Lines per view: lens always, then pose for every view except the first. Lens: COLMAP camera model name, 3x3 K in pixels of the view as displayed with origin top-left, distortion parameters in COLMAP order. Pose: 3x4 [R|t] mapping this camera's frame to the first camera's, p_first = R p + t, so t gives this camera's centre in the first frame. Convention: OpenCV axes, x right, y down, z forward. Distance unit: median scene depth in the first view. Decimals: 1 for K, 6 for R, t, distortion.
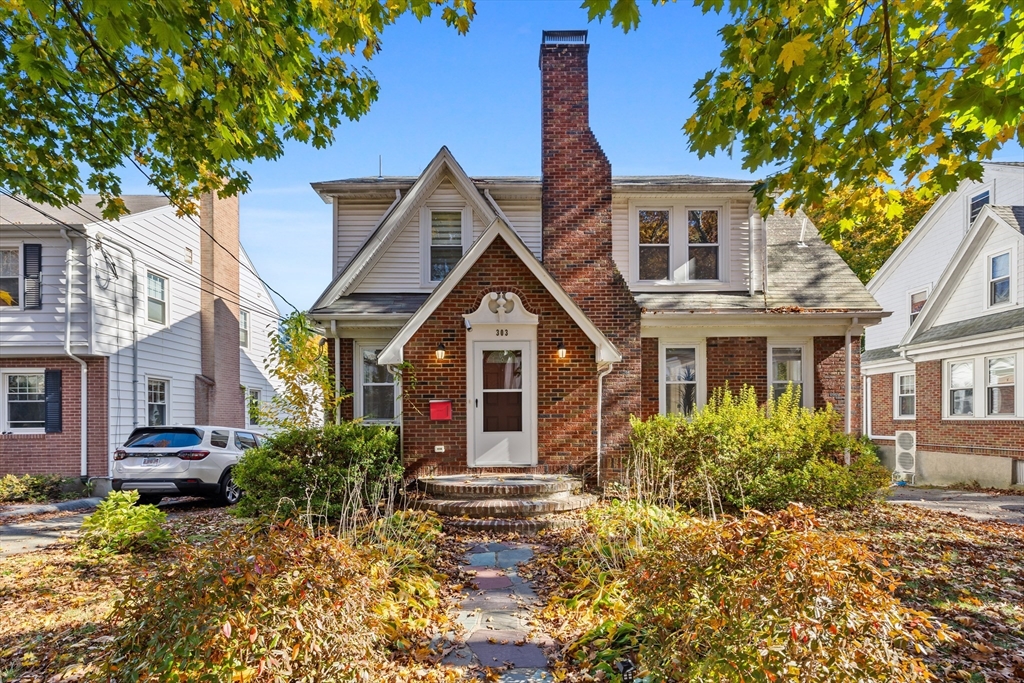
lens RADIAL K [[458.4, 0, 511.3], [0, 458.4, 419.4], [0, 0, 1]] dist [0.001937, 0.000250]
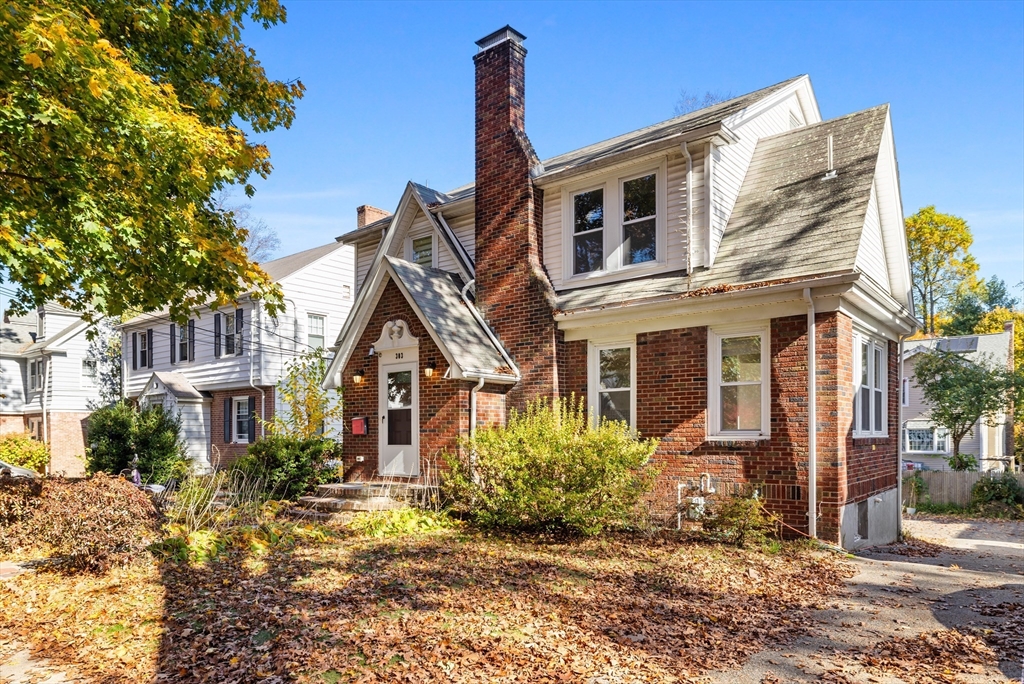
lens RADIAL K [[664.5, 0, 512.5], [0, 664.5, 433.1], [0, 0, 1]] dist [0.001320, 0.000360]
pose [[0.775220, 0.001251, -0.631690, 1.007983], [0.001846, 0.999989, 0.004245, -0.007097], [0.631689, -0.004457, 0.775209, -0.063096]]
